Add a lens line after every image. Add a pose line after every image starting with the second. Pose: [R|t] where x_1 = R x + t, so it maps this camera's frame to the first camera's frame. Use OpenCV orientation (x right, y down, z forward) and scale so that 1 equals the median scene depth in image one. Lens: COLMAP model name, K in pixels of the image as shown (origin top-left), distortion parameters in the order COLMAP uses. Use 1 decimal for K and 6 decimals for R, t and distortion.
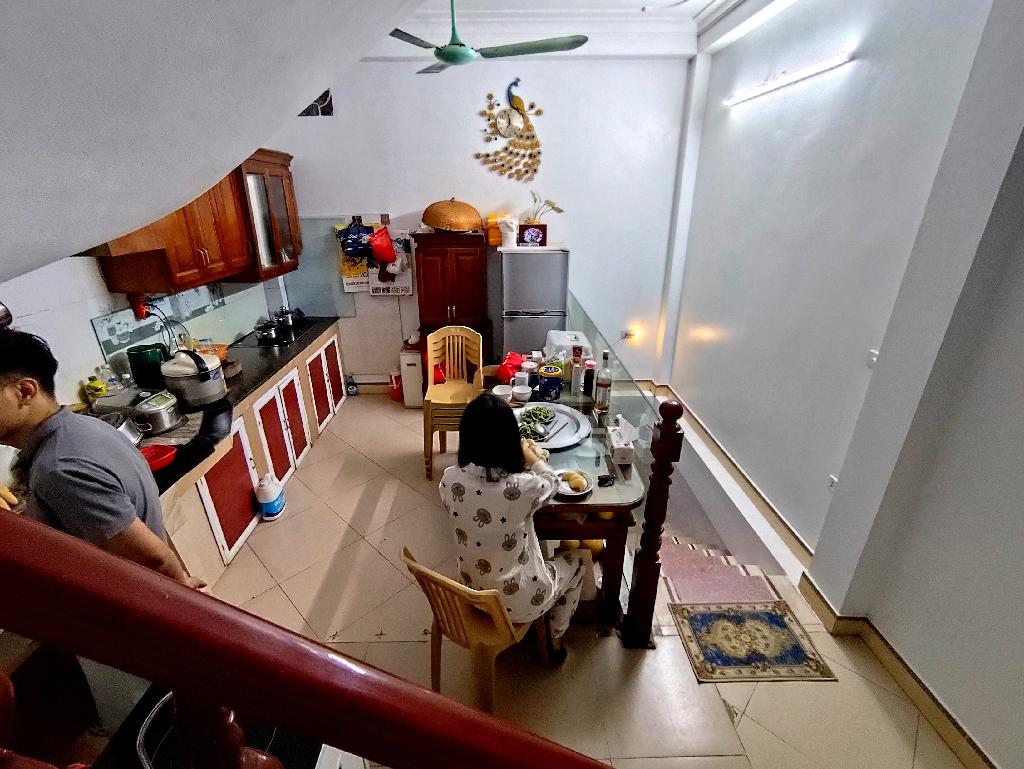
lens RADIAL K [[467.6, 0, 518.0], [0, 467.6, 382.9], [0, 0, 1]] dist [0.002381, 0.002045]
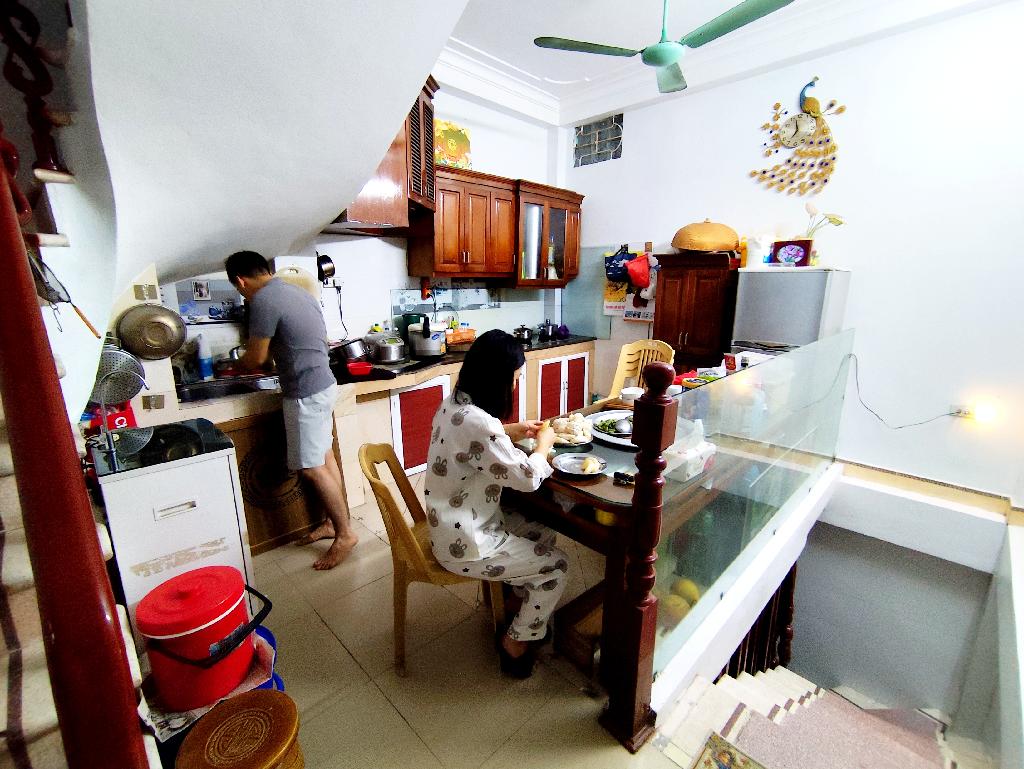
lens RADIAL K [[467.6, 0, 518.5], [0, 467.6, 387.6], [0, 0, 1]] dist [0.002381, 0.002045]
pose [[0.693146, 0.175197, -0.699182, 0.306165], [-0.277730, 0.960030, -0.034774, 0.066107], [0.665143, 0.218287, 0.714098, 0.150606]]
